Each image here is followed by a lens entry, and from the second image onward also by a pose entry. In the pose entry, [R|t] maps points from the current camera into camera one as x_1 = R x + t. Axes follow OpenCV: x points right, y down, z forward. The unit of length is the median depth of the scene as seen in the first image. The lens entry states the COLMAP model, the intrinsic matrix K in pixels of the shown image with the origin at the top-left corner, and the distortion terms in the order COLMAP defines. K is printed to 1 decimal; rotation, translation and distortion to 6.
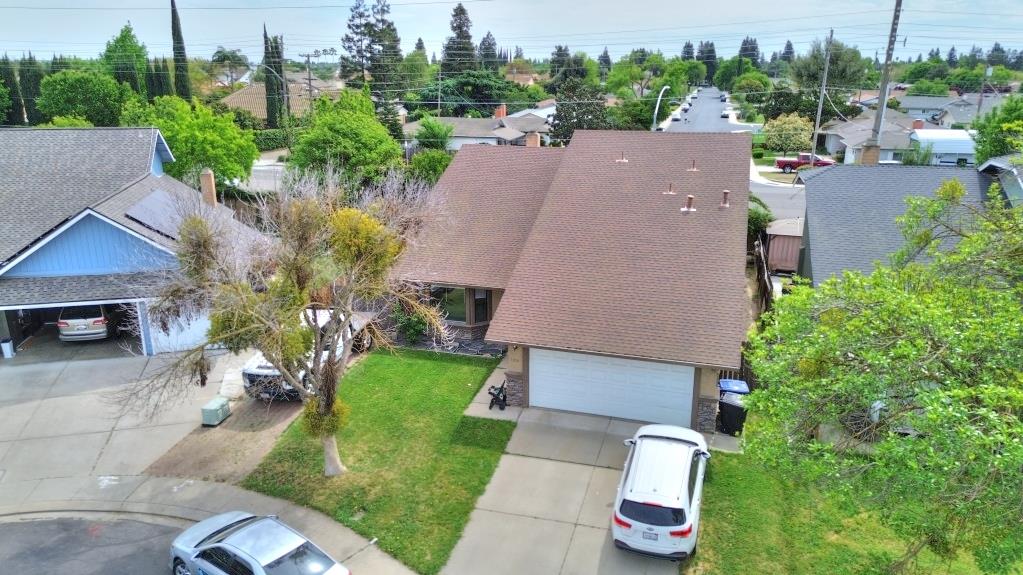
lens RADIAL K [[722.1, 0, 511.5], [0, 722.1, 287.5], [0, 0, 1]] dist [0.072318, -0.079150]
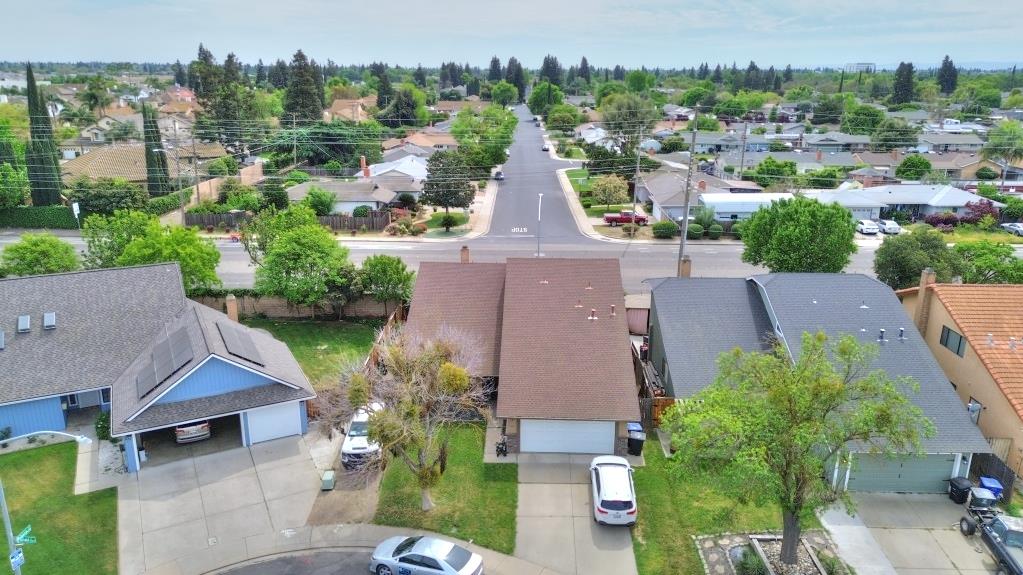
lens RADIAL K [[722.1, 0, 511.5], [0, 722.1, 287.5], [0, 0, 1]] dist [0.072318, -0.079150]
pose [[0.967187, -0.069130, 0.244481, -0.394410], [0.069544, 0.997555, 0.006949, -0.238946], [-0.244364, 0.010281, 0.969629, -0.653803]]
